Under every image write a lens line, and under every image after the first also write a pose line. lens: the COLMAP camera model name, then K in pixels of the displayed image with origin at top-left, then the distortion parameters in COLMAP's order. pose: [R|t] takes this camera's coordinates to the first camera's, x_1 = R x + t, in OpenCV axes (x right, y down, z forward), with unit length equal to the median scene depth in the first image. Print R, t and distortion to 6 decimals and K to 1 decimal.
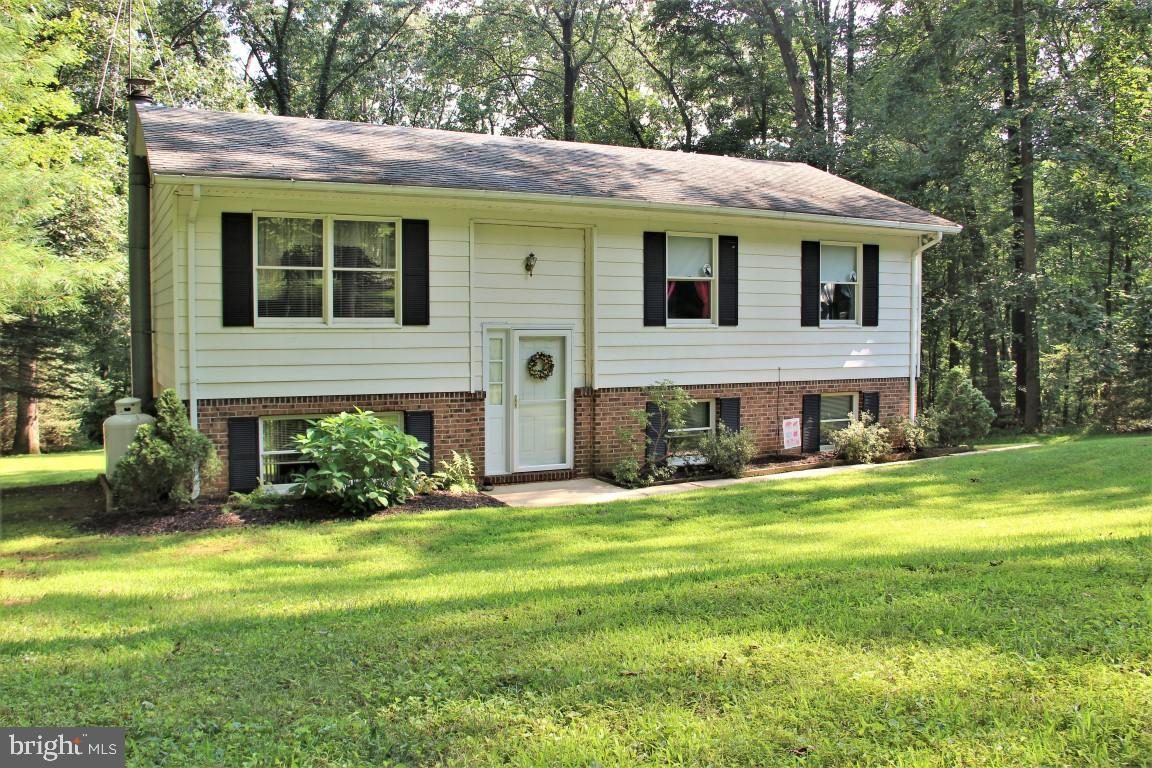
lens RADIAL K [[988.6, 0, 576.2], [0, 988.6, 342.5], [0, 0, 1]] dist [-0.156605, 0.001378]
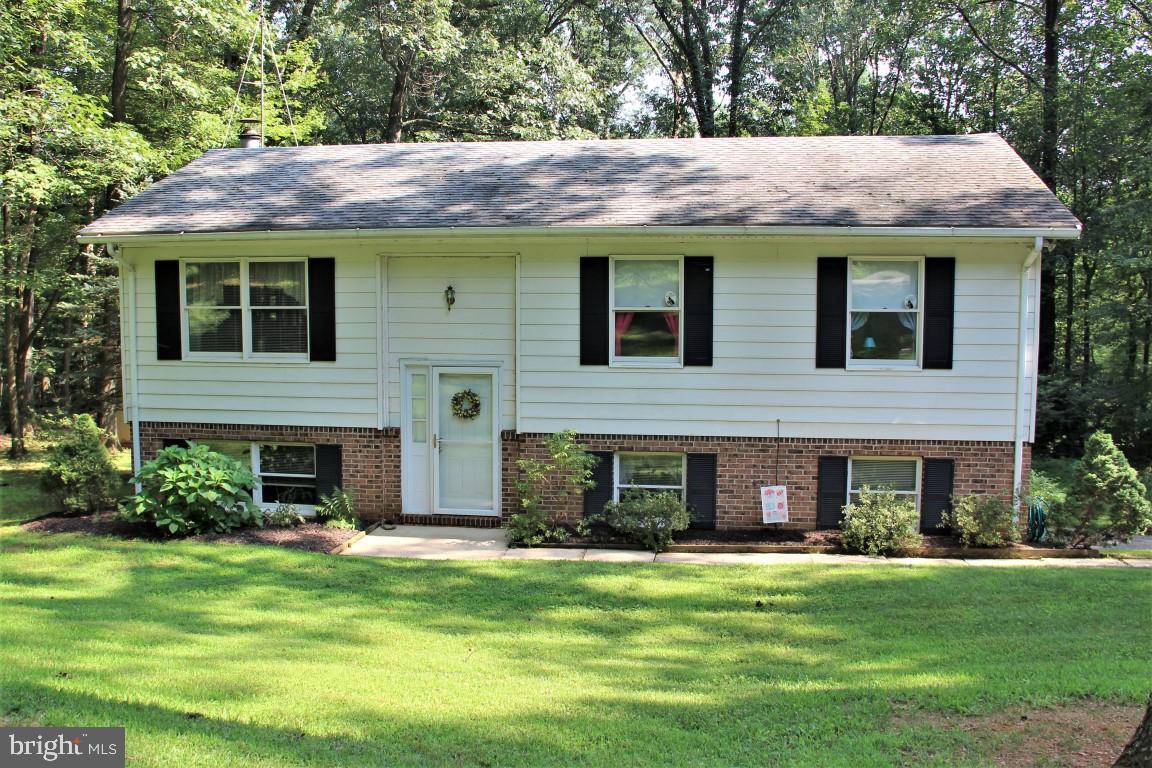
lens RADIAL K [[972.4, 0, 582.1], [0, 972.4, 381.6], [0, 0, 1]] dist [-0.178817, 0.158208]
pose [[0.819595, 0.020133, -0.572589, 0.576850], [-0.022165, 0.999748, 0.003427, -0.004394], [0.572514, 0.009883, 0.819836, 0.300498]]
